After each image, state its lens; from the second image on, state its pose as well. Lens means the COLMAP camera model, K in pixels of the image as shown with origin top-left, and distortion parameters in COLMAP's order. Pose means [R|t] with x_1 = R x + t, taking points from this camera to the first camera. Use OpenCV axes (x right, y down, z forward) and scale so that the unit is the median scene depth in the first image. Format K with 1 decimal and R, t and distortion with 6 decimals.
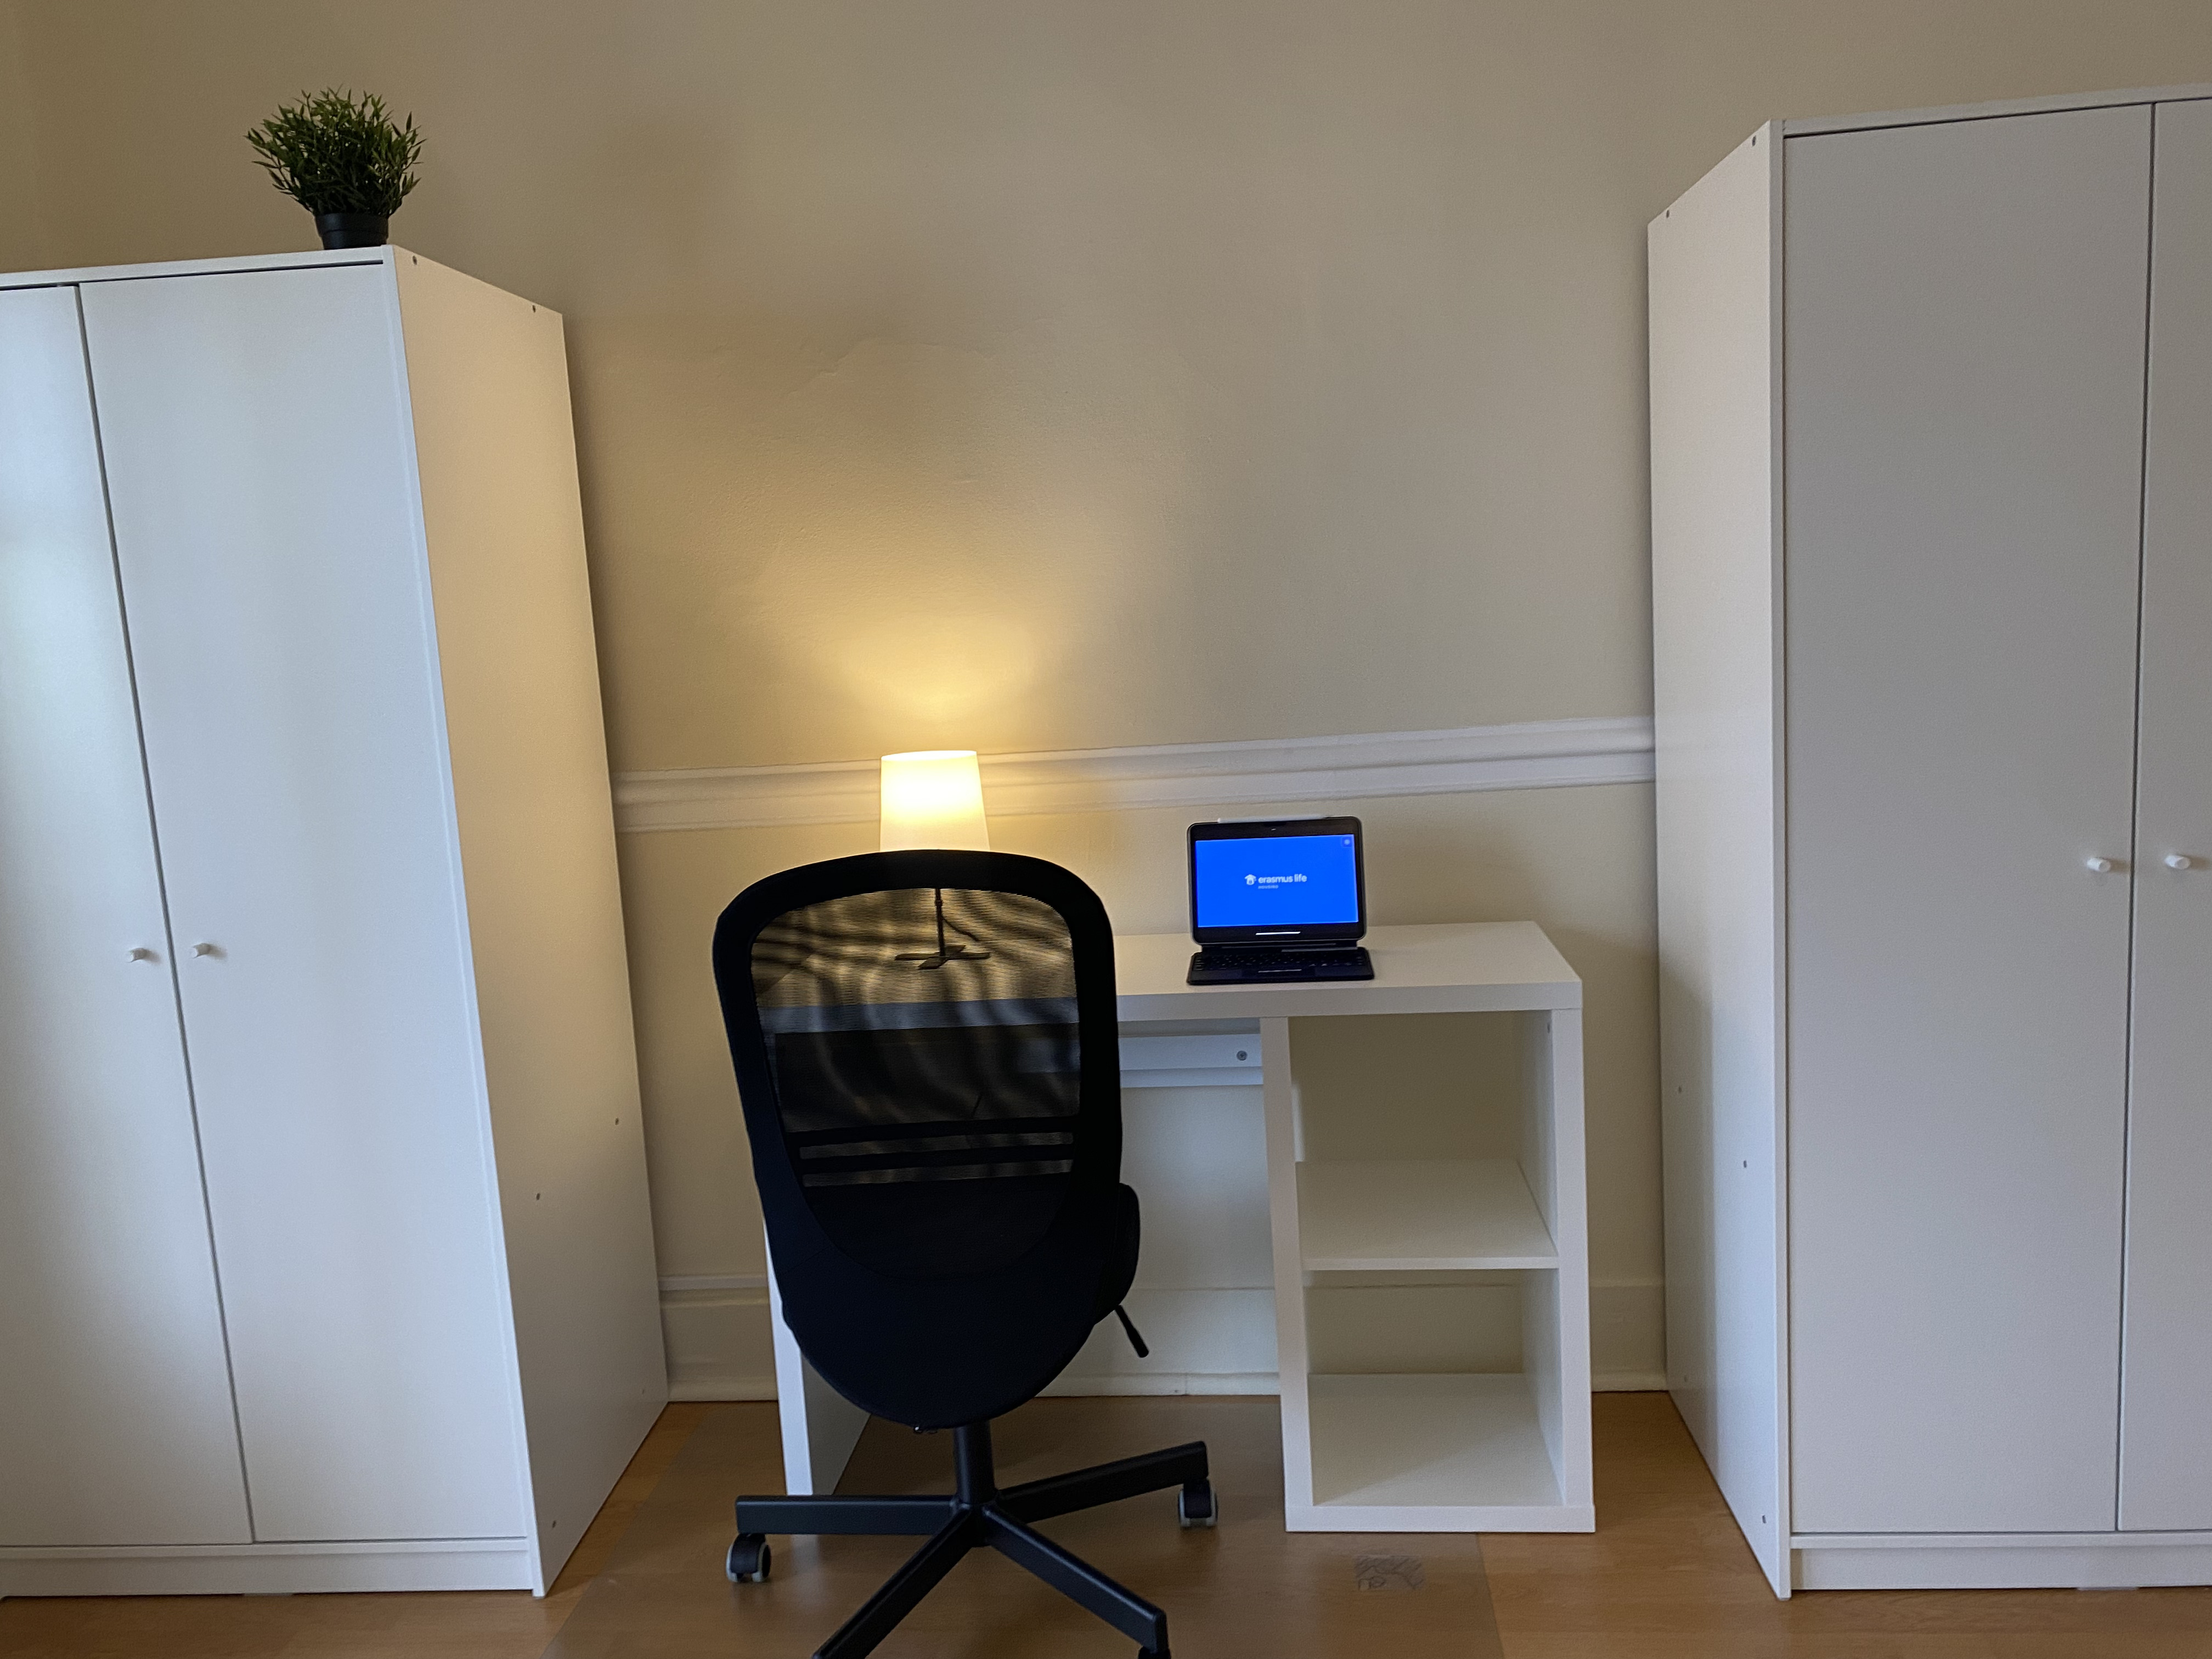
lens RADIAL K [[1691.6, 0, 1106.0], [0, 1691.6, 829.5], [0, 0, 1]] dist [0.014821, -0.004684]
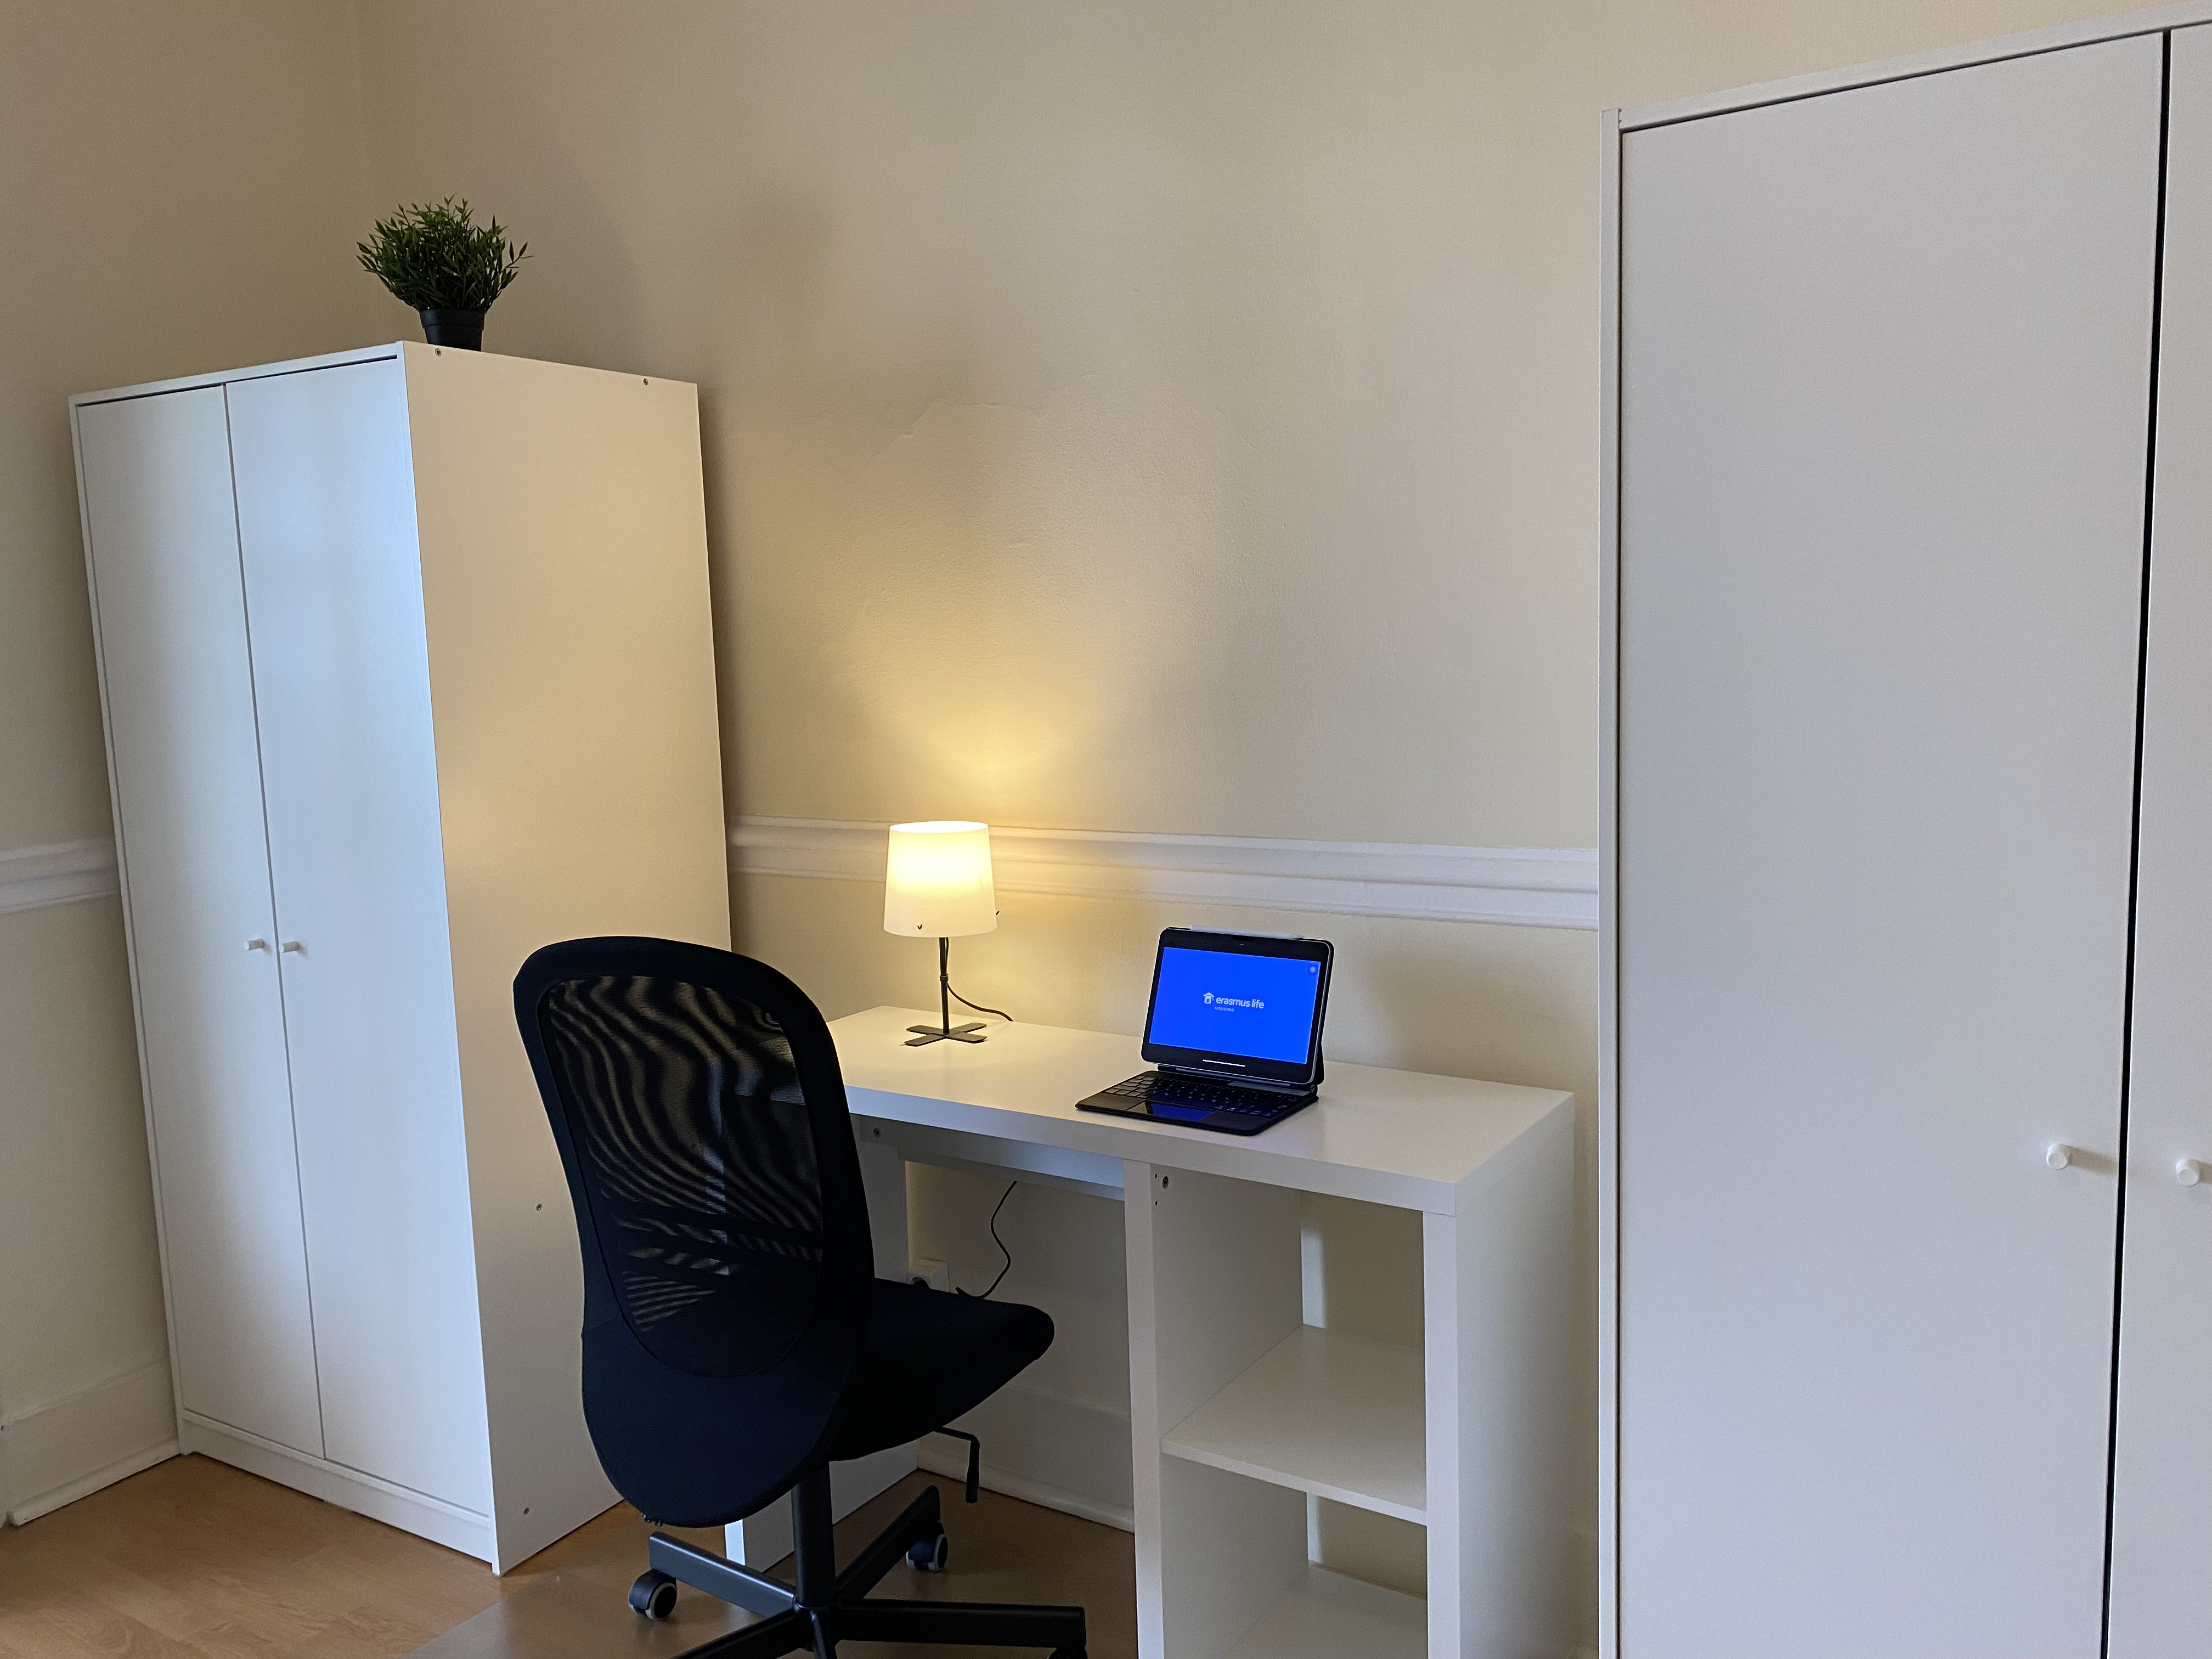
lens RADIAL K [[1691.6, 0, 1106.0], [0, 1691.6, 829.5], [0, 0, 1]] dist [0.014821, -0.004684]
pose [[0.894070, 0.085559, -0.439680, 0.422349], [-0.086923, 0.996069, 0.017076, -0.069578], [0.439413, 0.022951, 0.897992, 0.173820]]
